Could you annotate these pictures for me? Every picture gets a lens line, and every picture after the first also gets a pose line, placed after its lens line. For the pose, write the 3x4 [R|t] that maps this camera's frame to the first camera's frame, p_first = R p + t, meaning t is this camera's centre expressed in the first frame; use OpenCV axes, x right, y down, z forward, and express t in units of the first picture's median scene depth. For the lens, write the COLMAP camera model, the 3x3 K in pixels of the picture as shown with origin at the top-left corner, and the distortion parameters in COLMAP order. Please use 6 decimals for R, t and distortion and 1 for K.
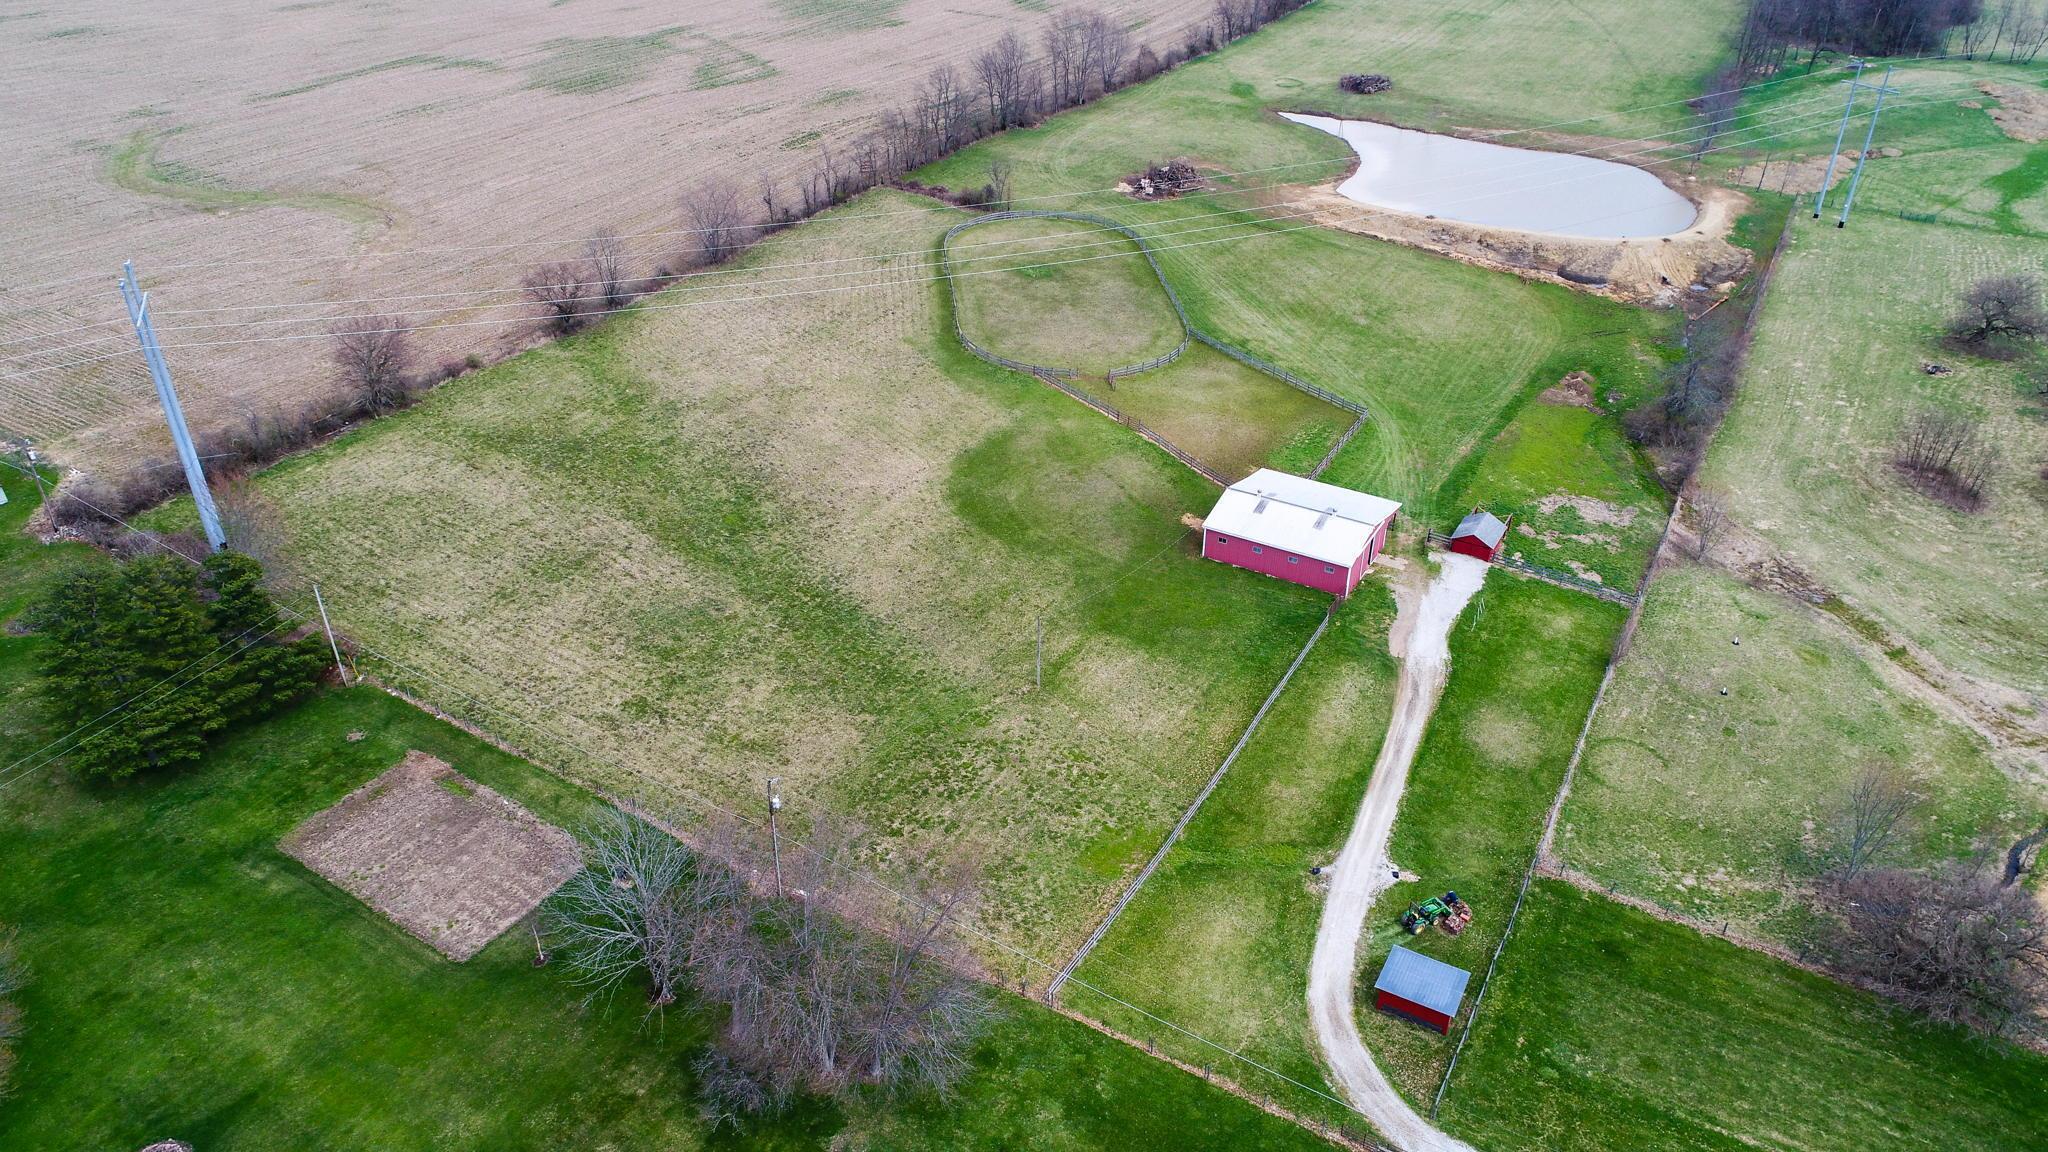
lens RADIAL K [[1367.1, 0, 1024.0], [0, 1367.1, 576.0], [0, 0, 1]] dist [0.000778, 0.000585]
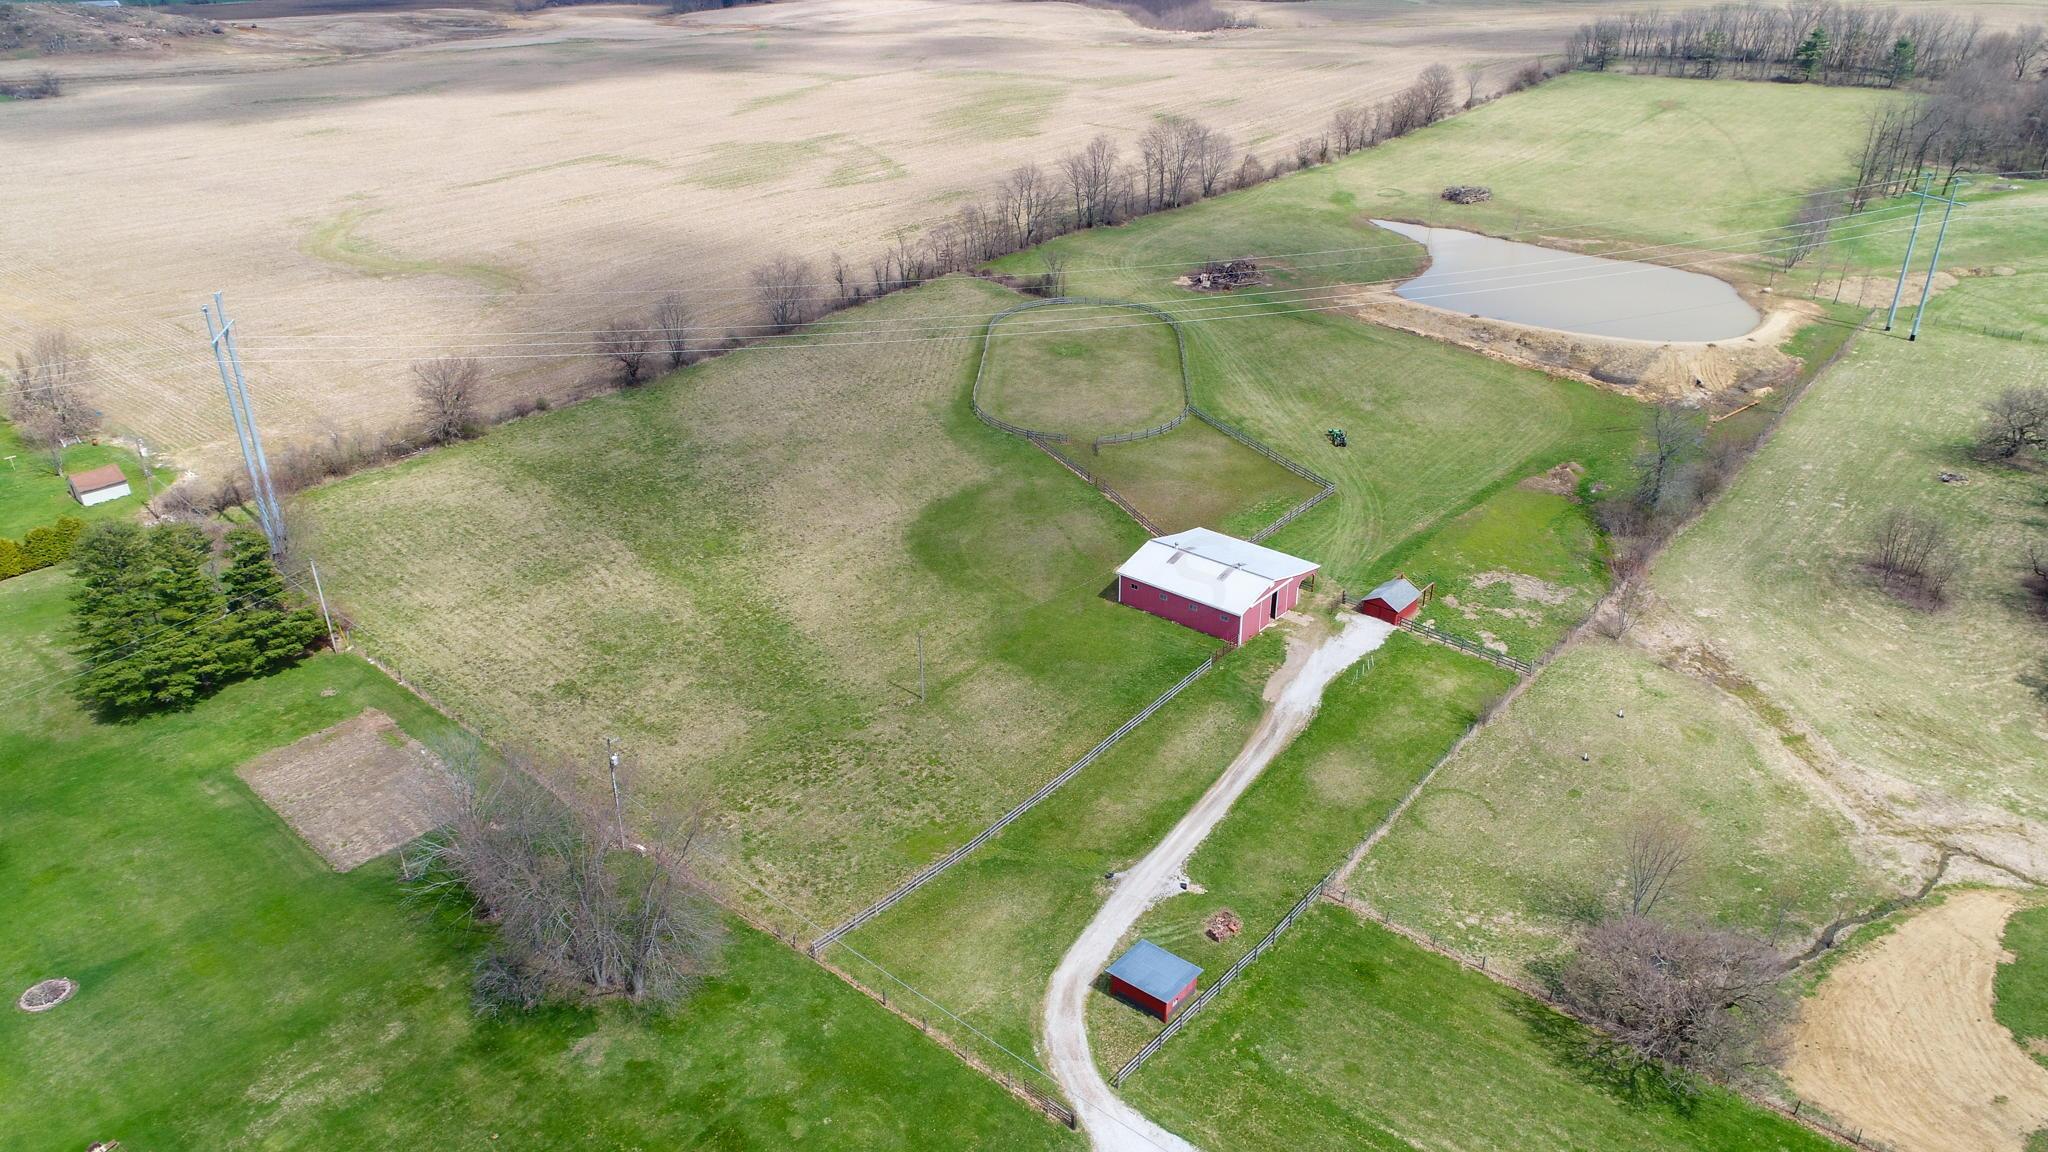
lens RADIAL K [[1367.1, 0, 1024.0], [0, 1367.1, 576.0], [0, 0, 1]] dist [0.000778, 0.000585]
pose [[0.986554, 0.061930, -0.151247, 0.200042], [-0.073971, 0.994412, -0.075319, 0.046943], [0.145737, 0.085494, 0.985622, -0.052694]]
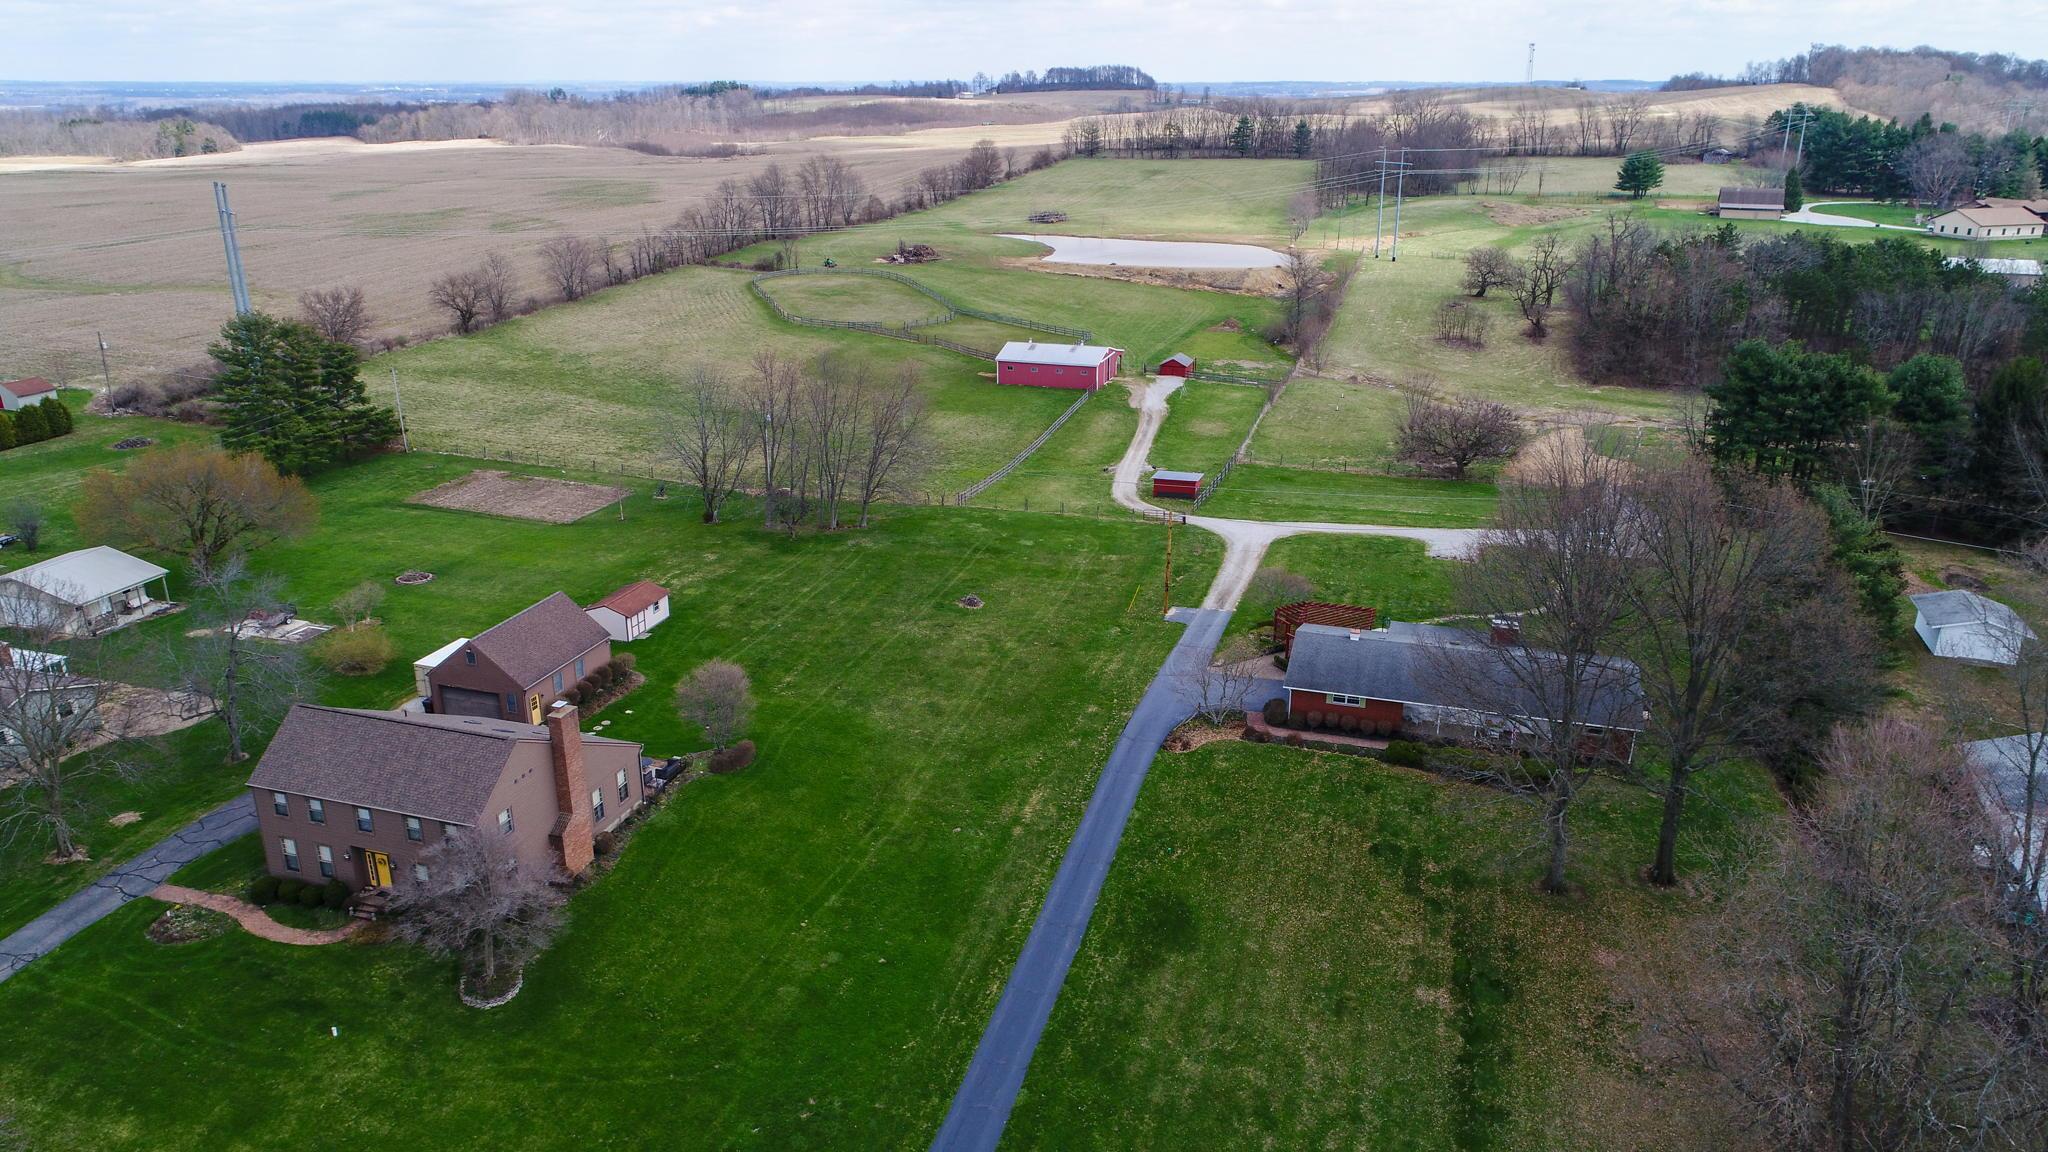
lens RADIAL K [[1374.0, 0, 1024.0], [0, 1374.0, 576.0], [0, 0, 1]] dist [0.001856, -0.000542]
pose [[0.973357, -0.081715, 0.214239, -0.156329], [0.122925, 0.974692, -0.186723, 0.422784], [-0.193559, 0.208083, 0.958768, -0.328341]]
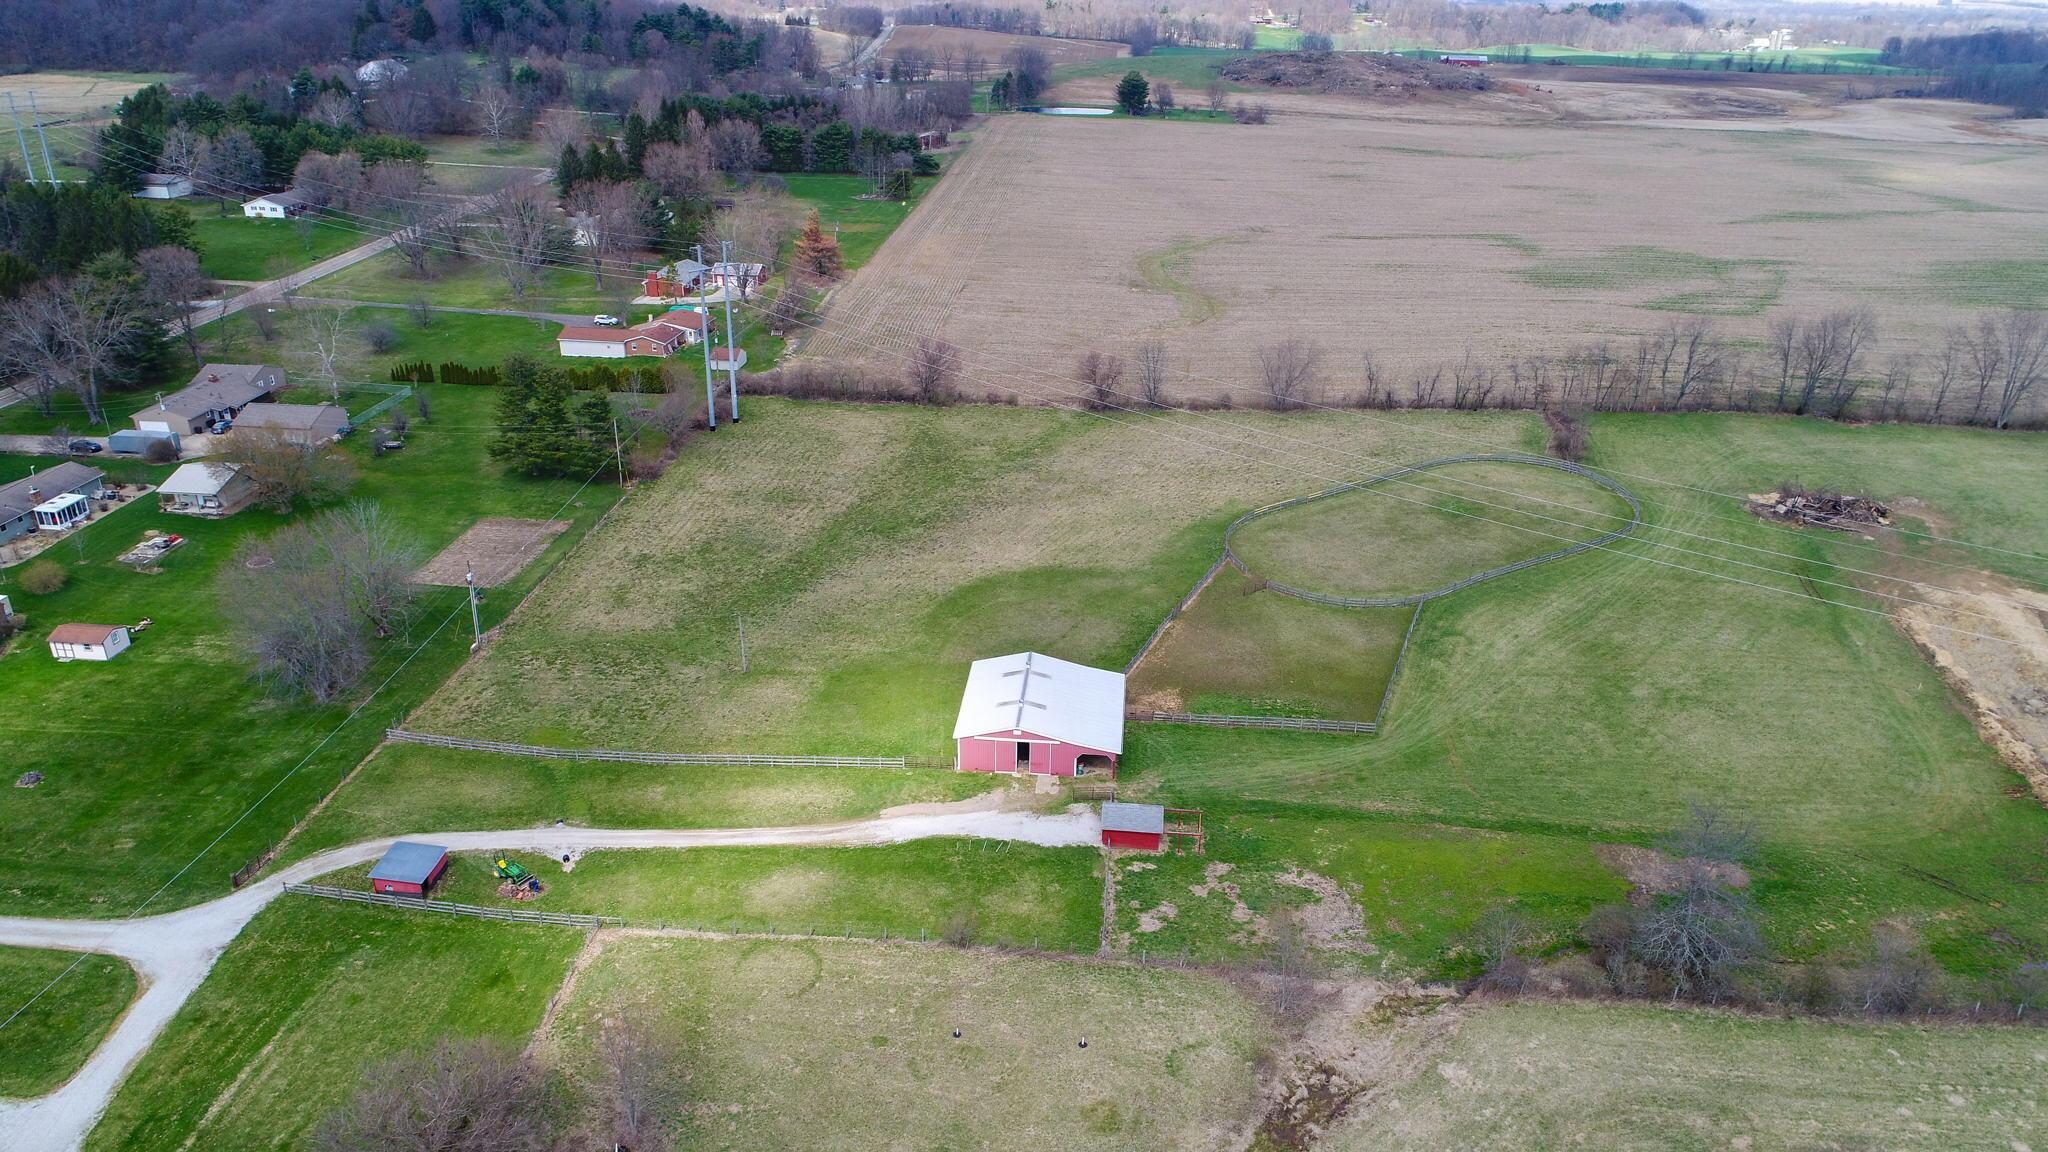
lens RADIAL K [[1374.0, 0, 1024.0], [0, 1374.0, 576.0], [0, 0, 1]] dist [0.001856, -0.000542]
pose [[0.430457, 0.373912, -0.821521, 0.900836], [-0.480936, 0.865213, 0.141799, -0.238842], [0.763811, 0.334061, 0.552264, 0.382703]]
